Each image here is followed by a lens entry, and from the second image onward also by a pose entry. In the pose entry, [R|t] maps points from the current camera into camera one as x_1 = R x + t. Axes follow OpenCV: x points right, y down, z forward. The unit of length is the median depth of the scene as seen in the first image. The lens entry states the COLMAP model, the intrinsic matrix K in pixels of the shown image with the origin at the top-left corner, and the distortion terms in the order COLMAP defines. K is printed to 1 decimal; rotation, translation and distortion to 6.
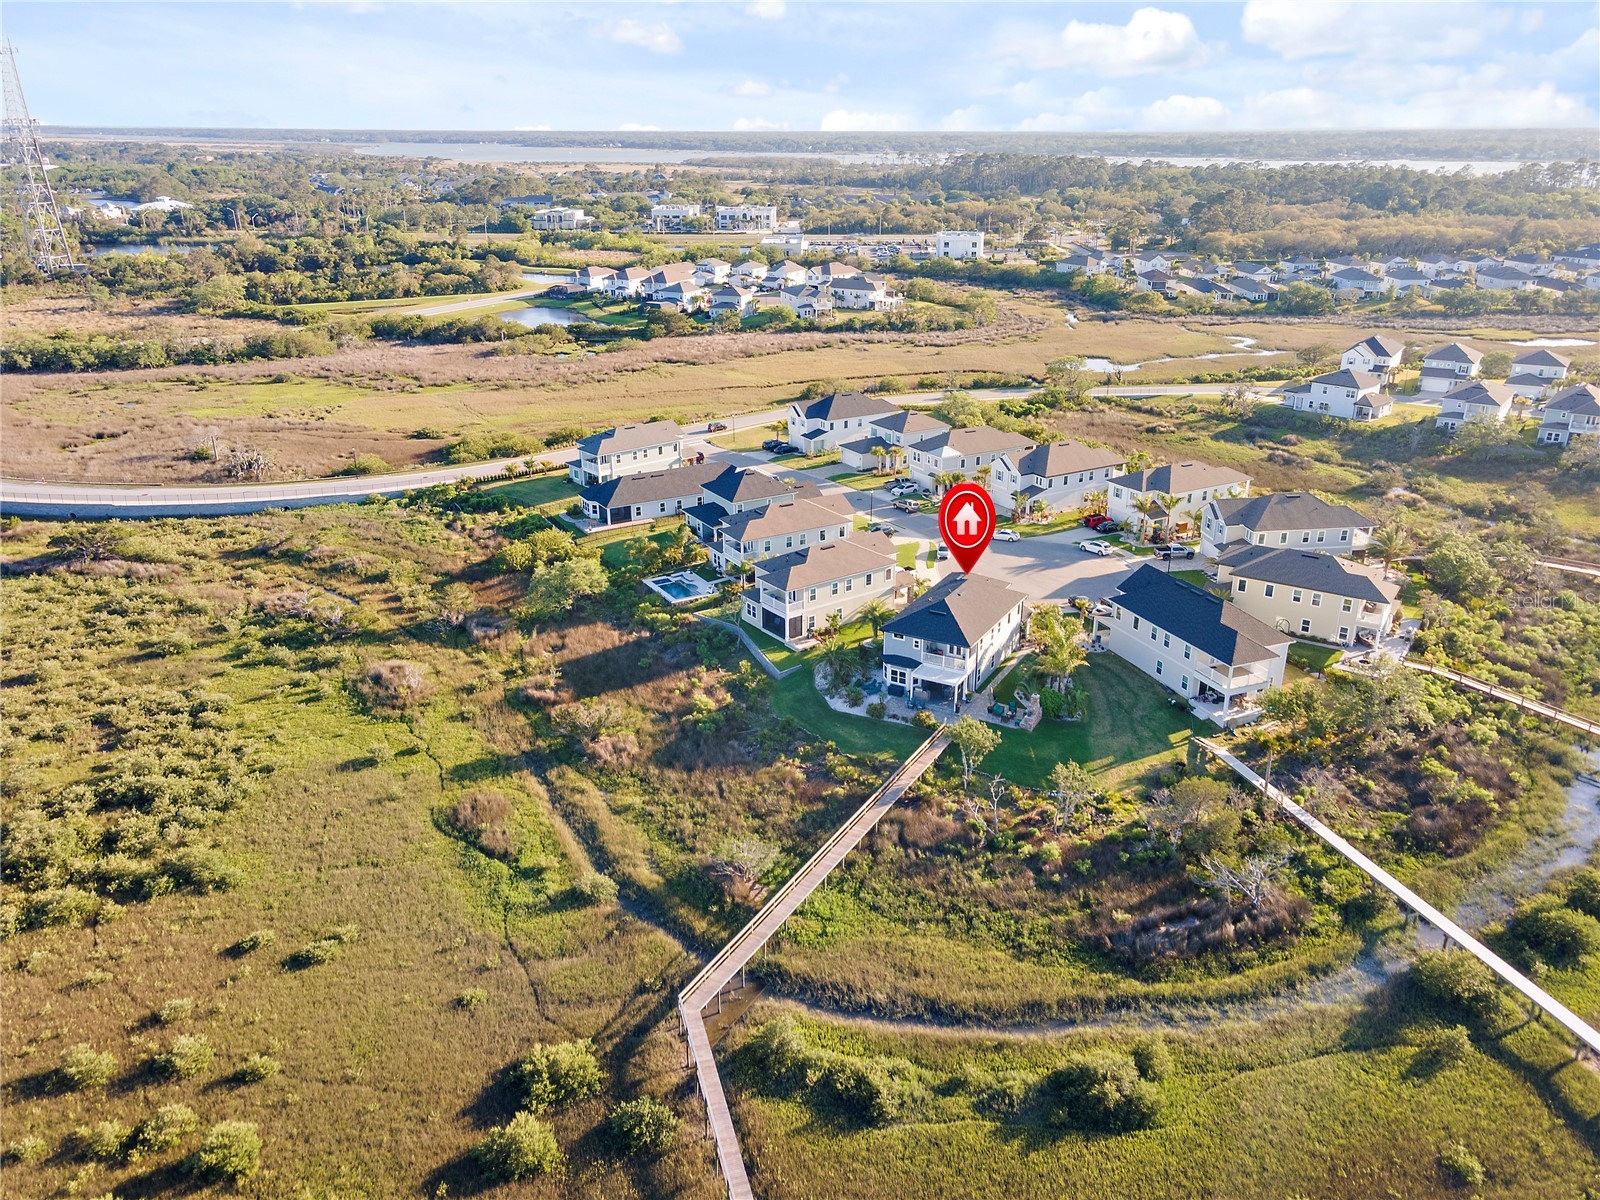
lens RADIAL K [[1293.4, 0, 806.5], [0, 1293.4, 595.2], [0, 0, 1]] dist [0.000648, 0.073789]
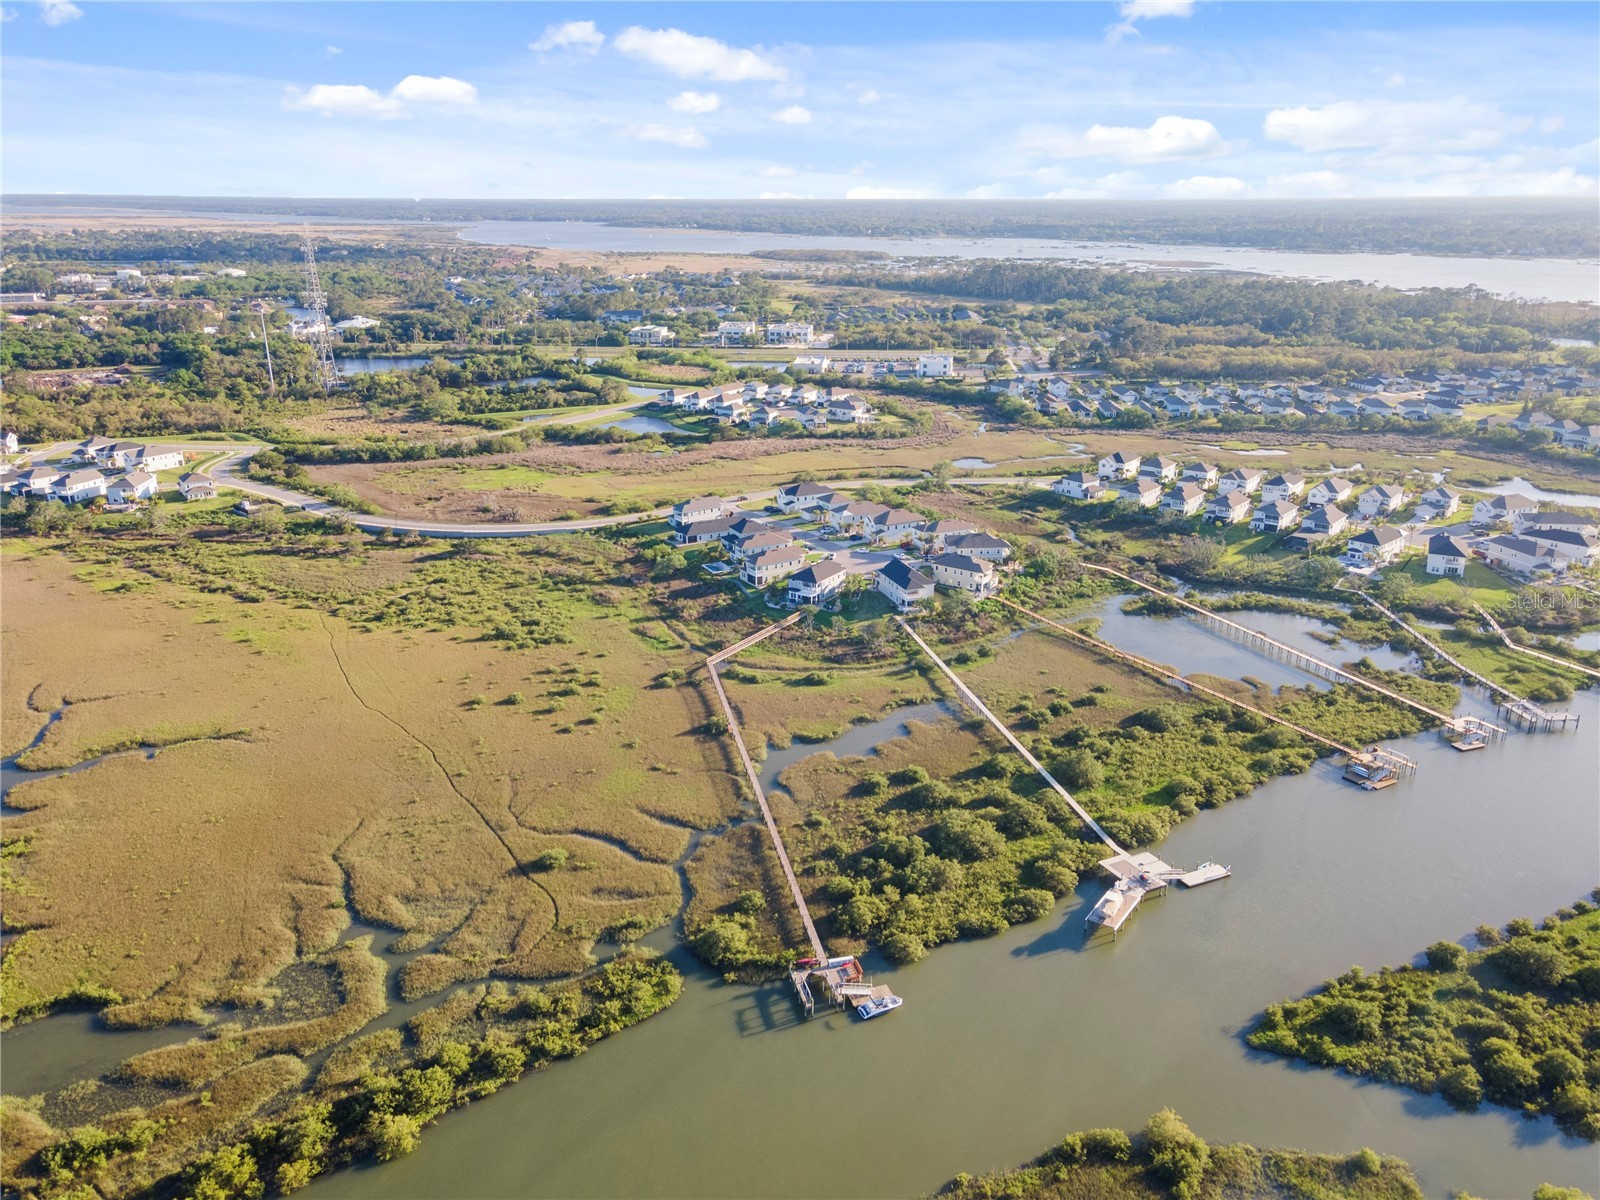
lens RADIAL K [[1293.4, 0, 806.5], [0, 1293.4, 595.2], [0, 0, 1]] dist [0.000648, 0.073789]
pose [[0.998577, 0.018067, -0.050183, 0.115386], [-0.020285, 0.998824, -0.044041, 0.089277], [0.049328, 0.044996, 0.997769, -0.839984]]
